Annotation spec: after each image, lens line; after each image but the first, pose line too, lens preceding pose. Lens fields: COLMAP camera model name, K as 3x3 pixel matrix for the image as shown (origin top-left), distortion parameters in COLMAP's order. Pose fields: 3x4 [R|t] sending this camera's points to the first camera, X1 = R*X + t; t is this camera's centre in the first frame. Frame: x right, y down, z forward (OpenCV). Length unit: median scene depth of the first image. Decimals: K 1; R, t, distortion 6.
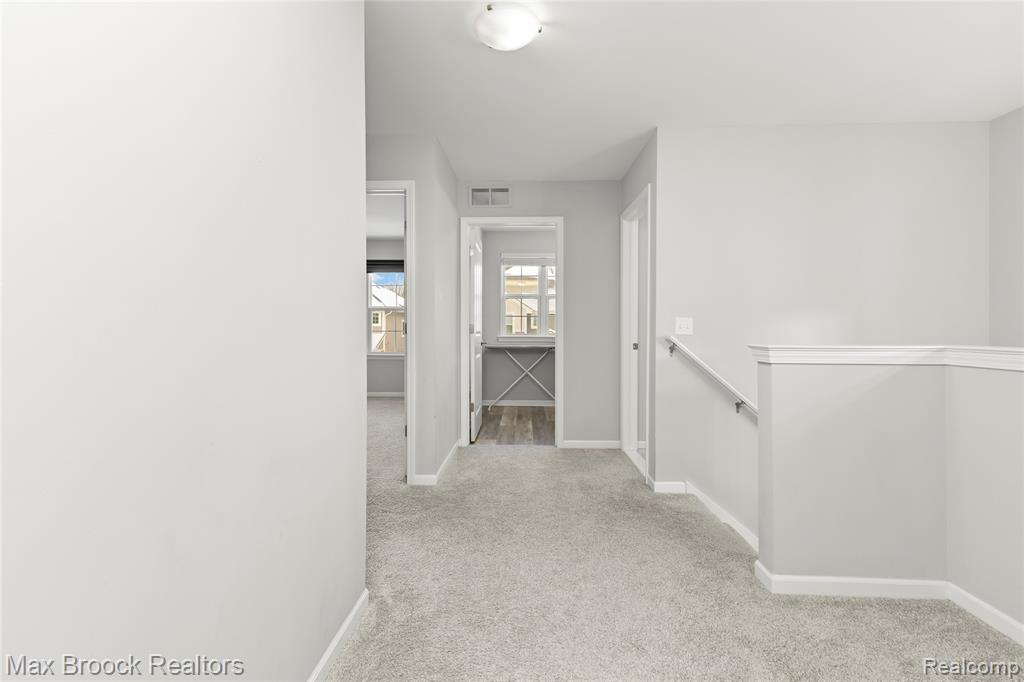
lens RADIAL K [[449.8, 0, 514.6], [0, 449.8, 342.6], [0, 0, 1]] dist [0.011495, 0.000084]
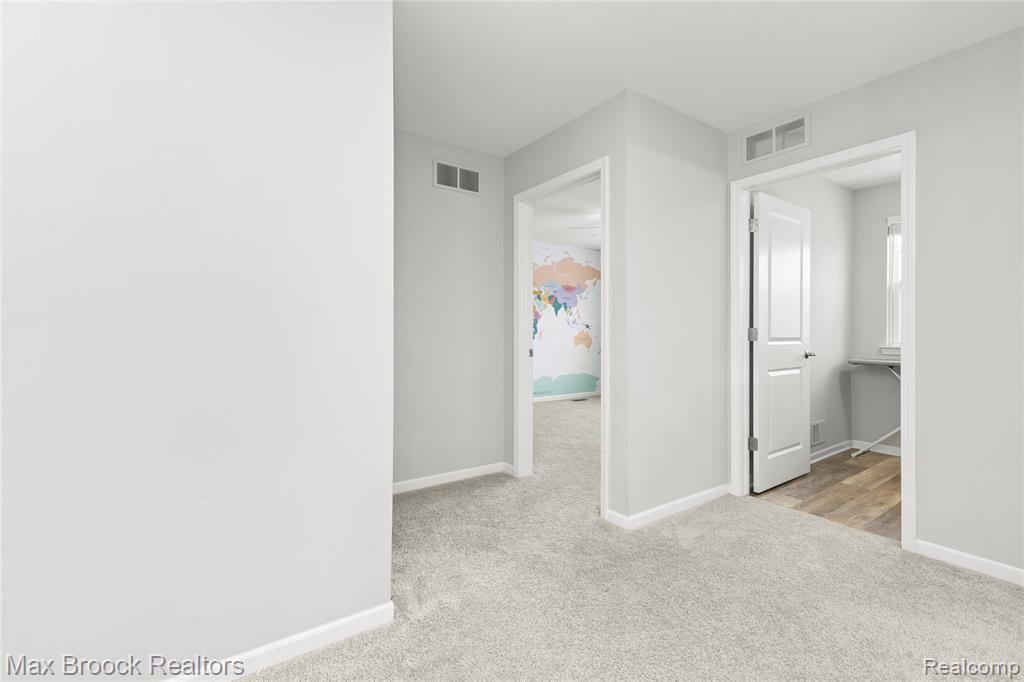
lens RADIAL K [[449.8, 0, 511.2], [0, 449.8, 332.7], [0, 0, 1]] dist [0.011495, 0.000084]
pose [[0.597643, -0.001596, -0.801761, 0.282983], [-0.029510, 0.999277, -0.023987, -0.002508], [0.801219, 0.037996, 0.597164, 0.299807]]
